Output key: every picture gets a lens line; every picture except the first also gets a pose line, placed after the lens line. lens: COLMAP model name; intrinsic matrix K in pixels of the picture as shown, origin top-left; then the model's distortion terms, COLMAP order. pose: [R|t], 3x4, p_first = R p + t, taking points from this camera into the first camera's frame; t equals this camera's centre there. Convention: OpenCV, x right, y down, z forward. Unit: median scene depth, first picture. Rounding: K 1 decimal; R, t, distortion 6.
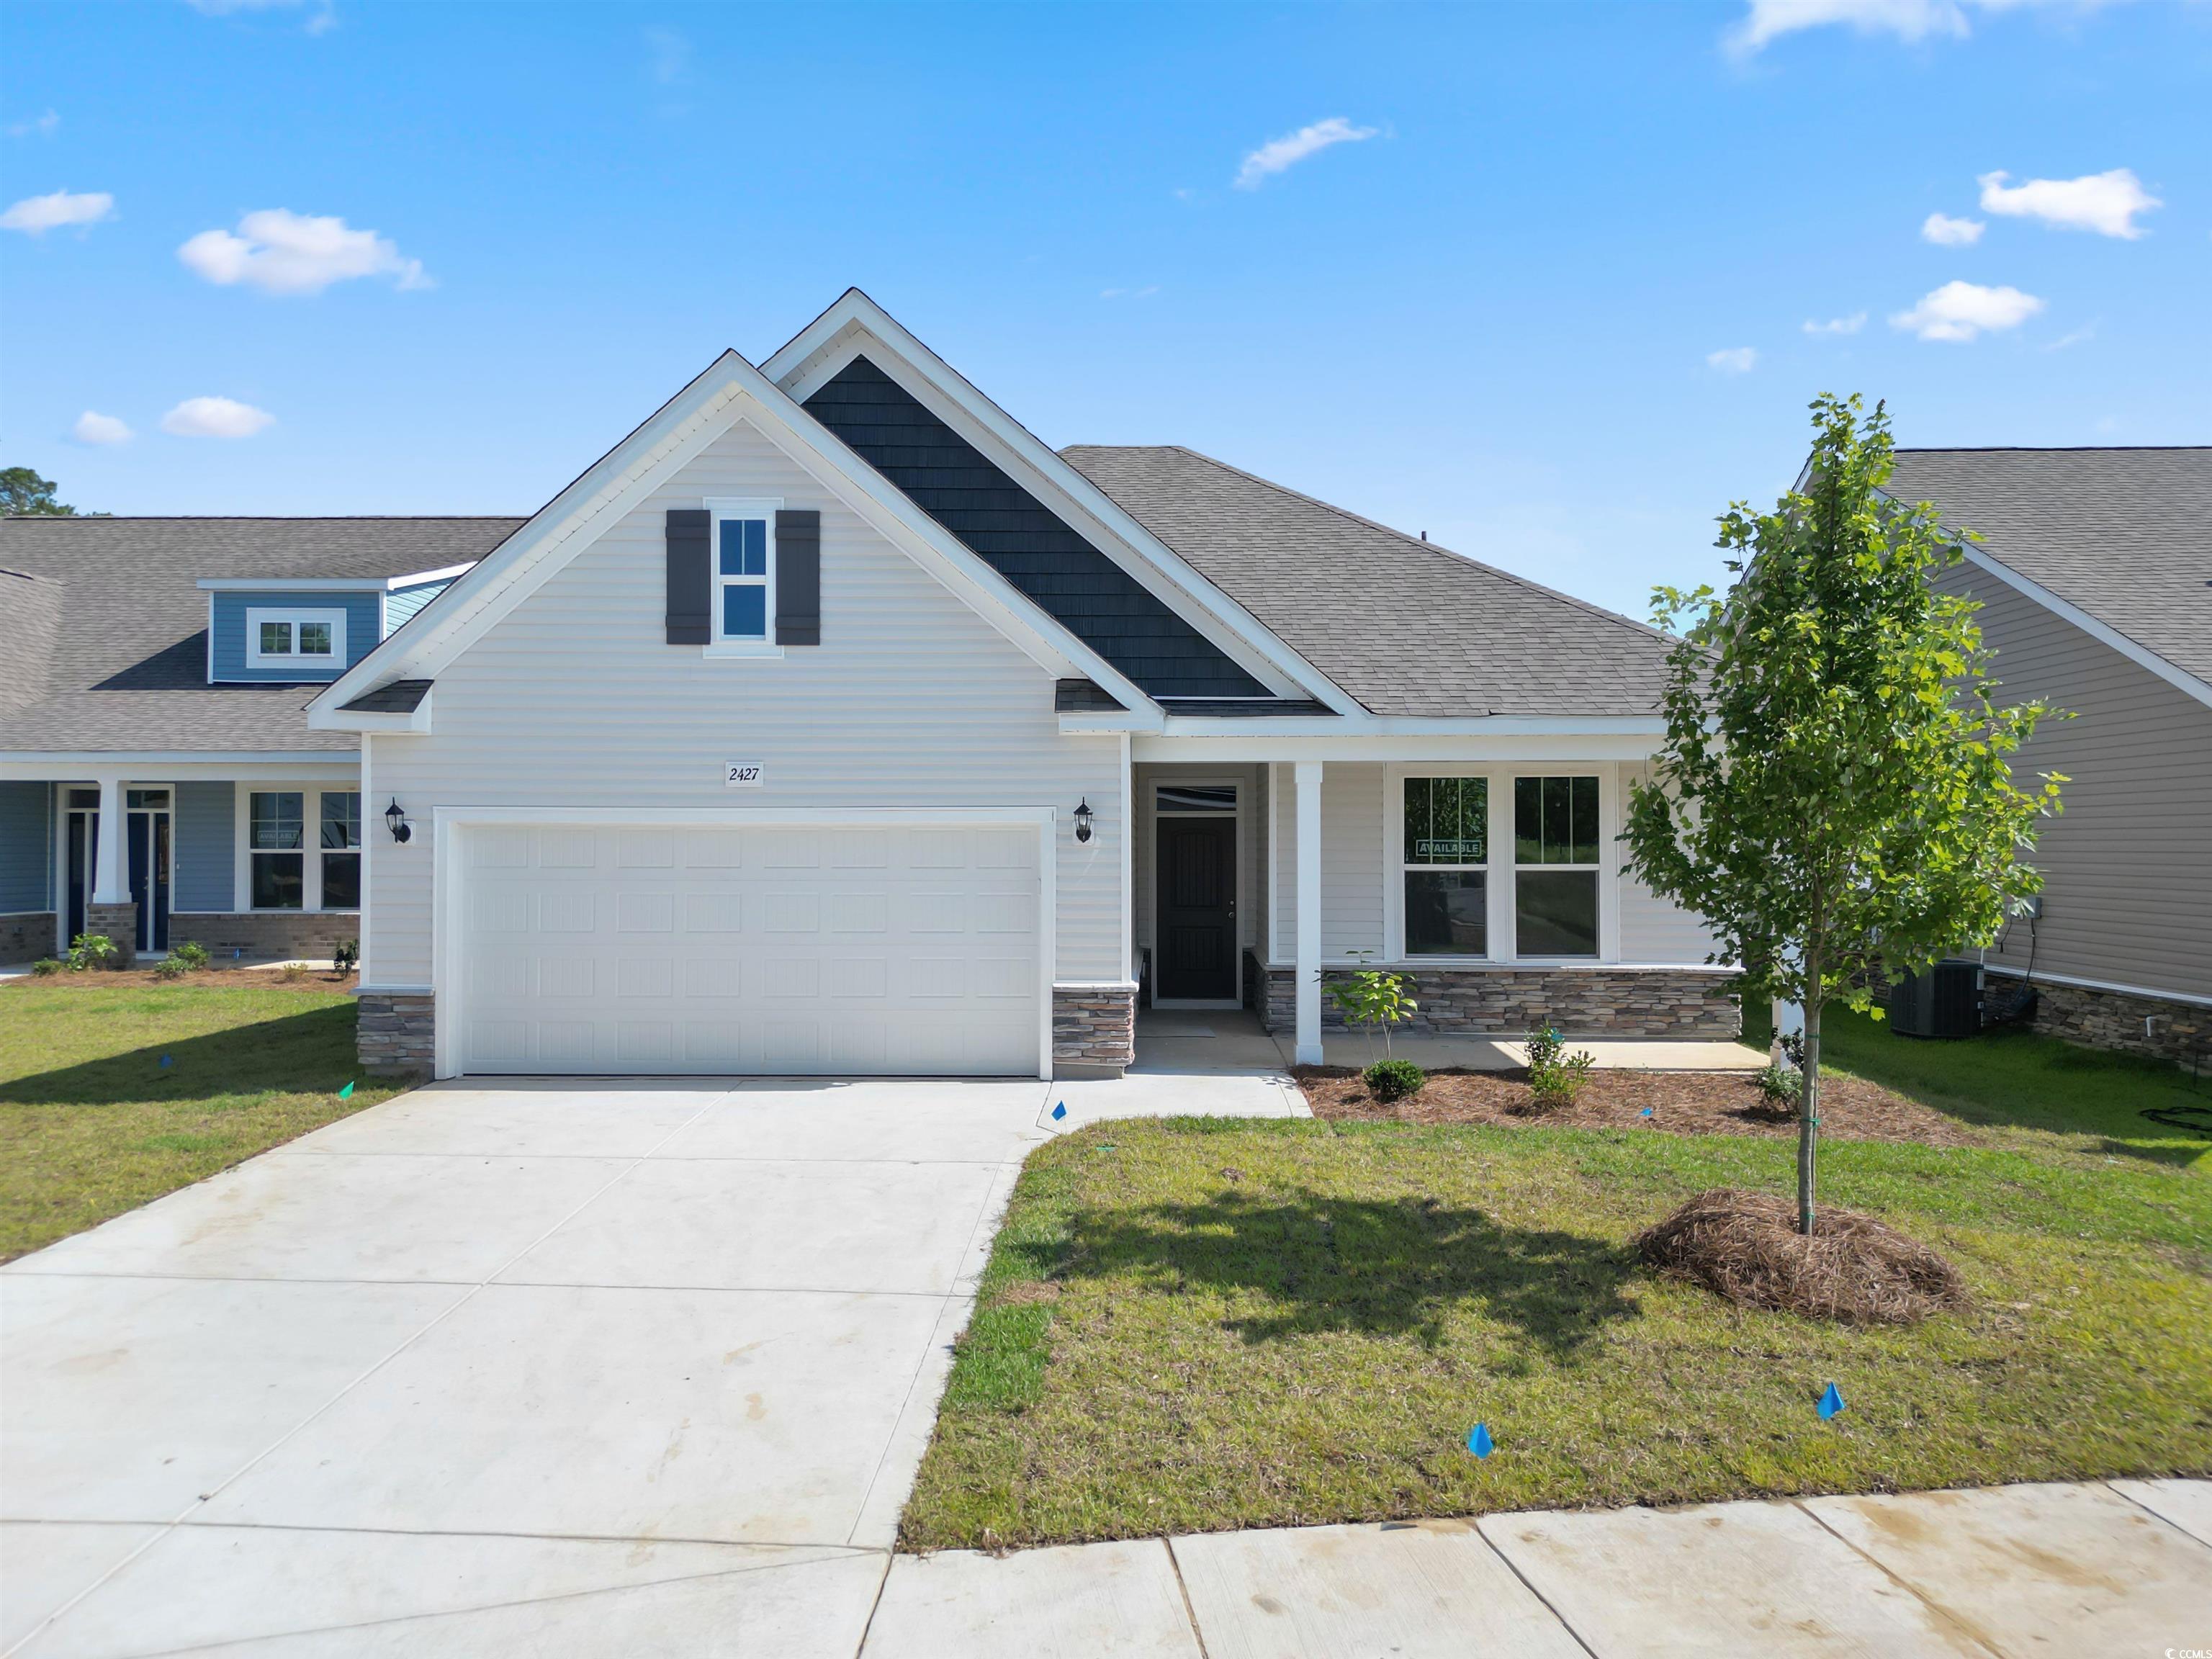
lens RADIAL K [[1562.2, 0, 1093.3], [0, 1562.2, 825.1], [0, 0, 1]] dist [0.054258, -0.035784]
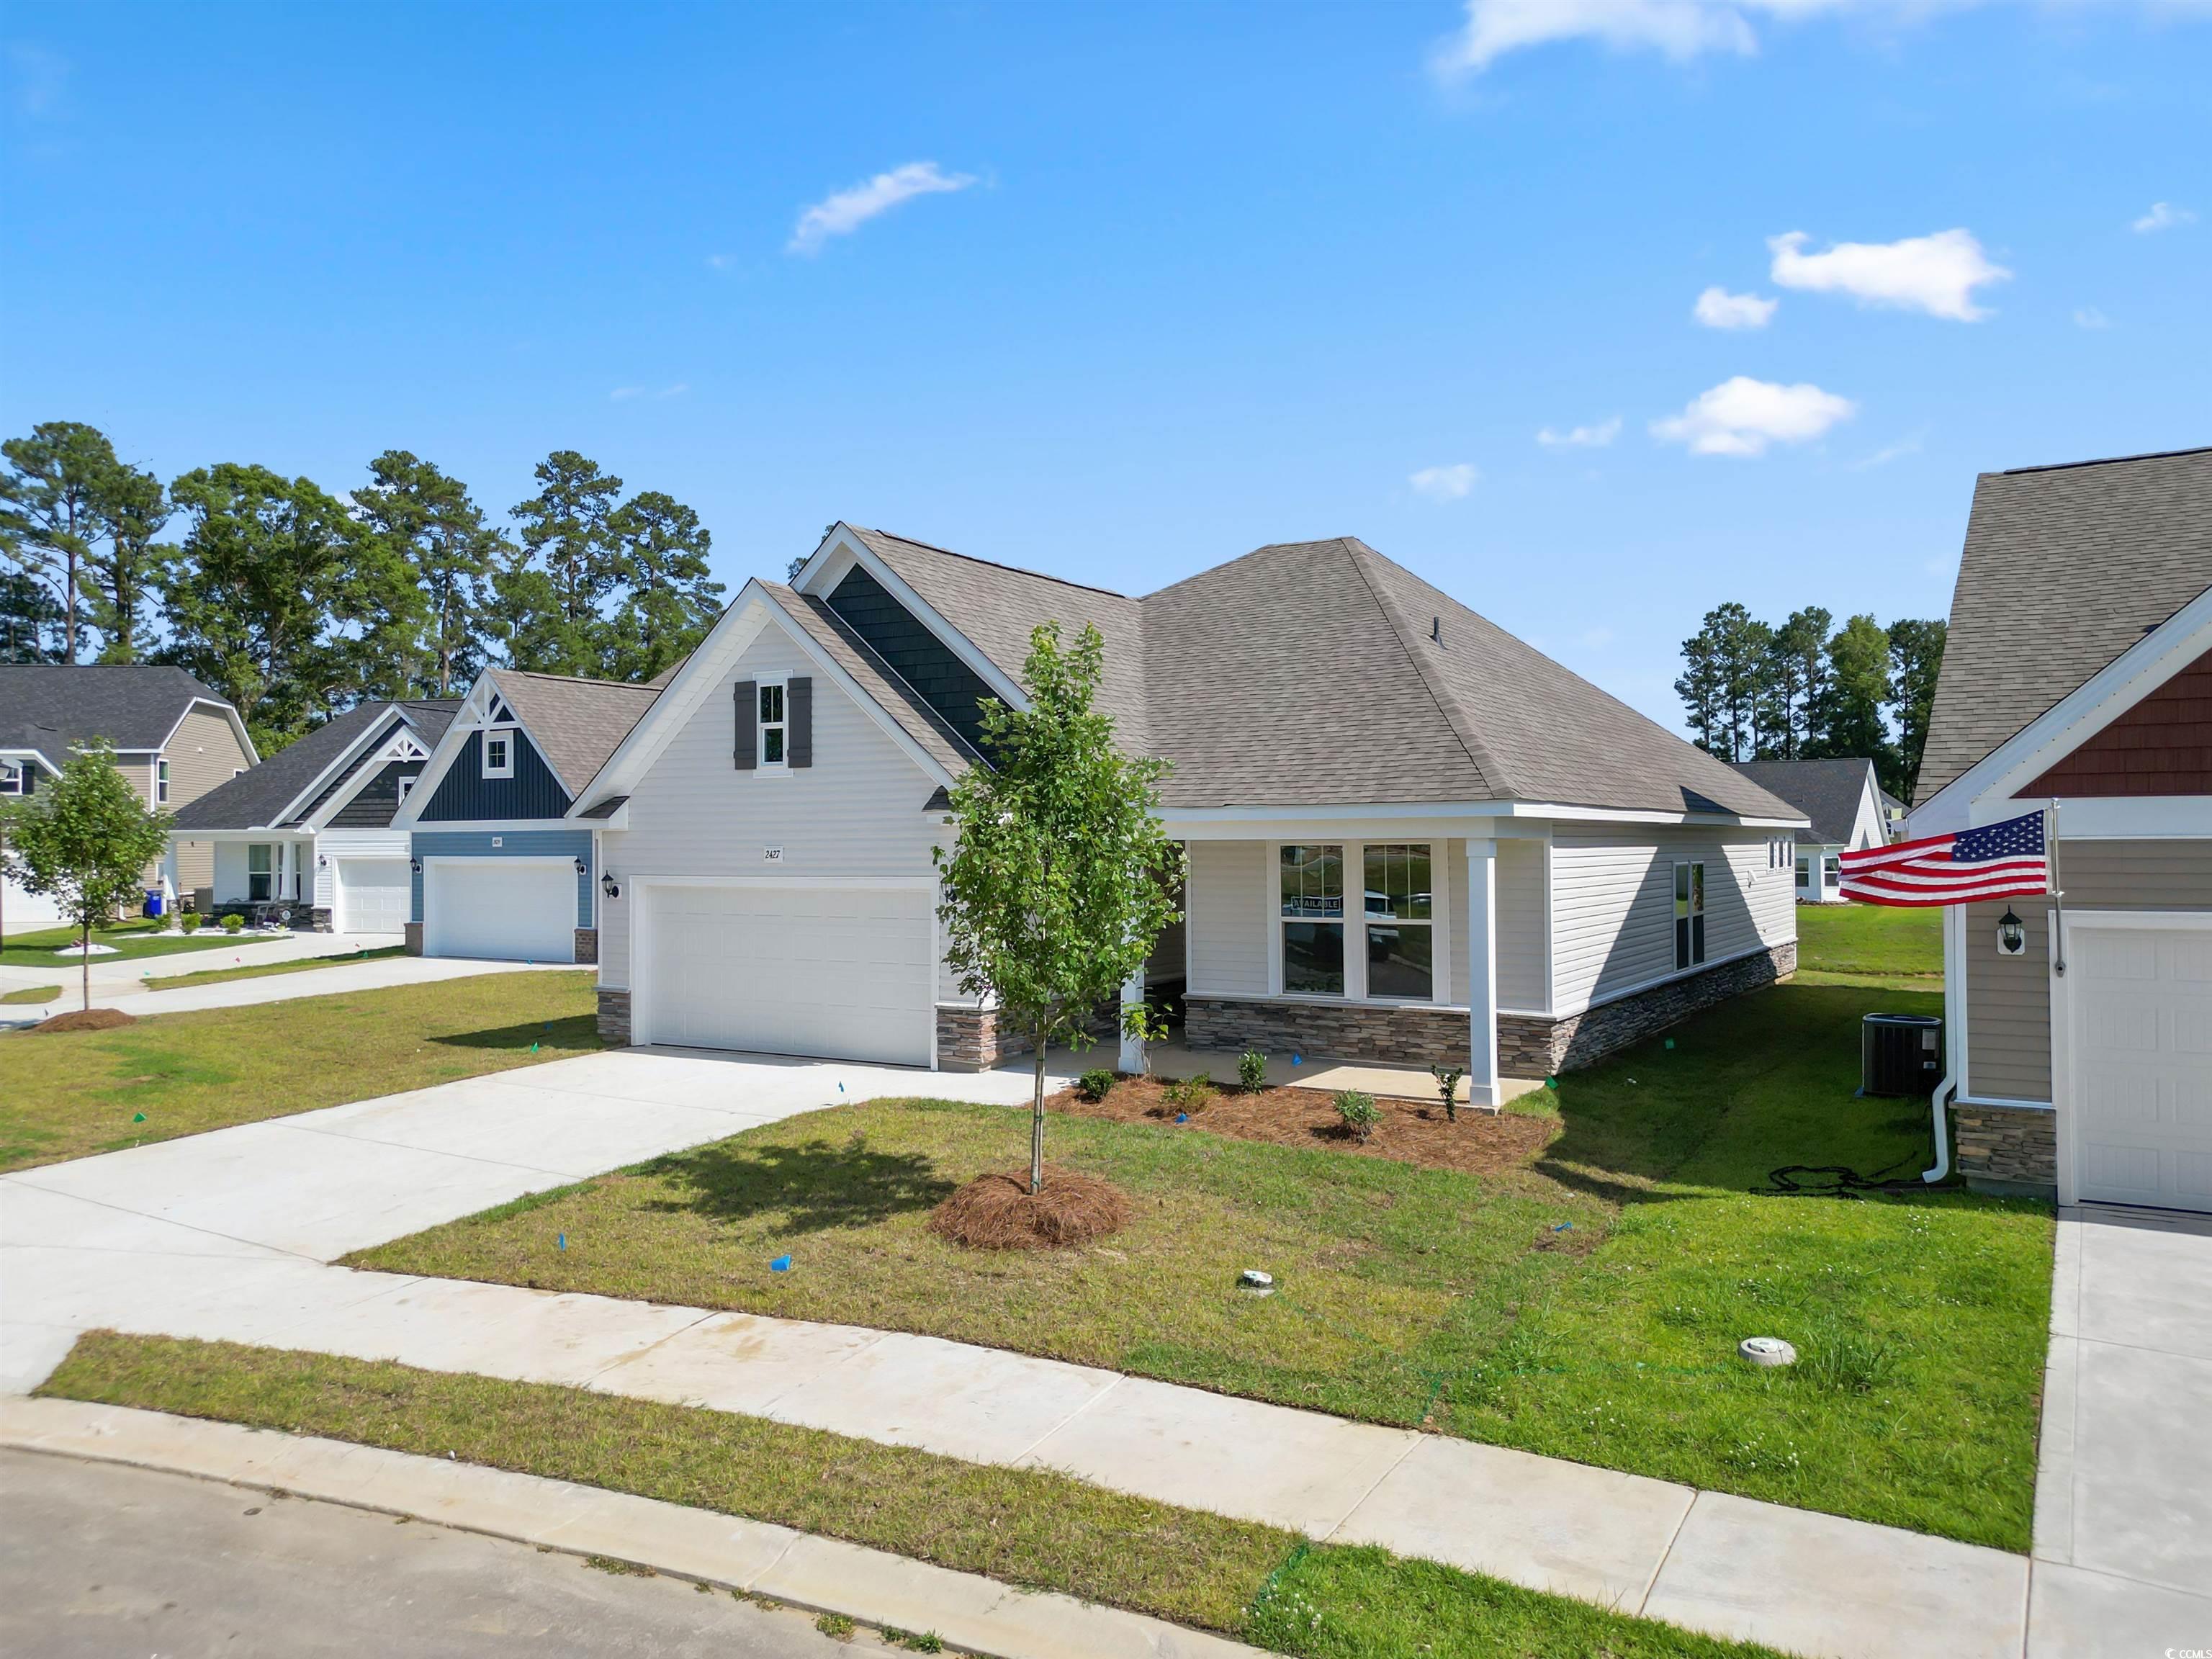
lens RADIAL K [[1562.2, 0, 1093.3], [0, 1562.2, 825.1], [0, 0, 1]] dist [0.054258, -0.035784]
pose [[0.866515, -0.012890, -0.498984, 0.793737], [0.013032, 0.999910, -0.003199, -0.051781], [0.498980, -0.003731, 0.866605, -0.151279]]
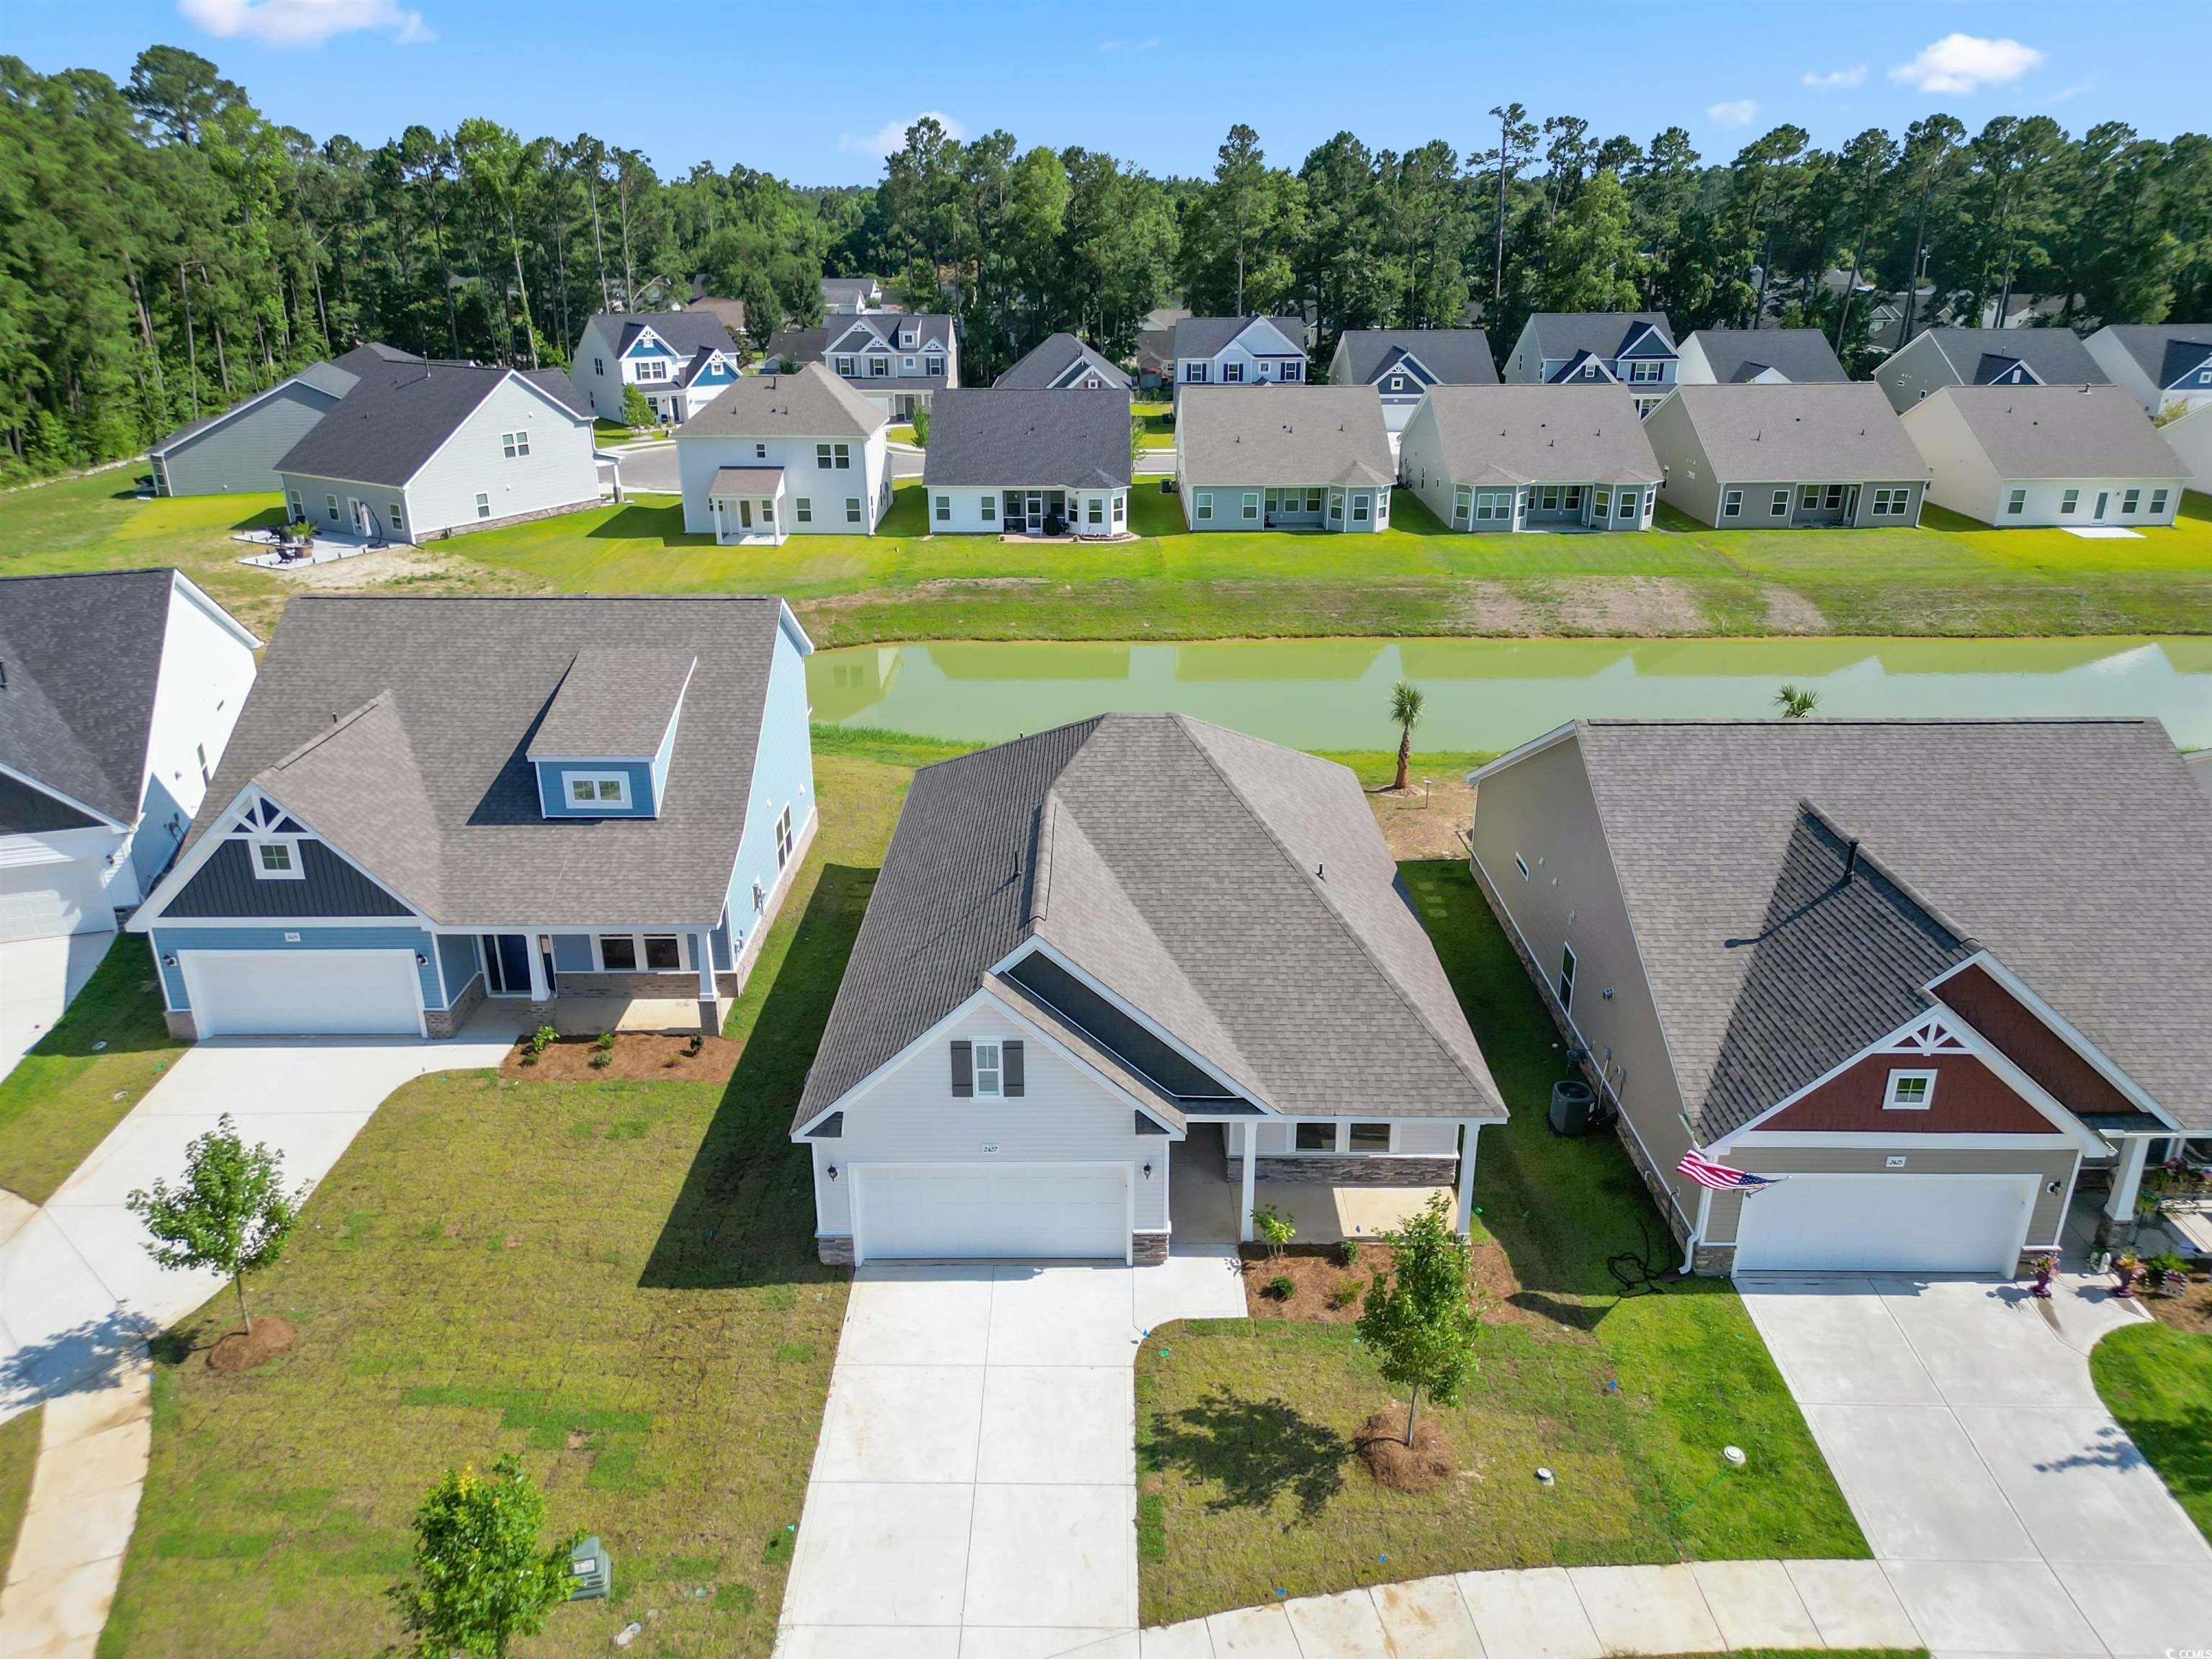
lens RADIAL K [[1562.2, 0, 1093.3], [0, 1562.2, 825.1], [0, 0, 1]] dist [0.054258, -0.035784]
pose [[0.999266, -0.017396, 0.034142, -0.146834], [0.003017, 0.923965, 0.382464, -1.269195], [-0.038199, -0.382080, 0.923339, -0.828657]]
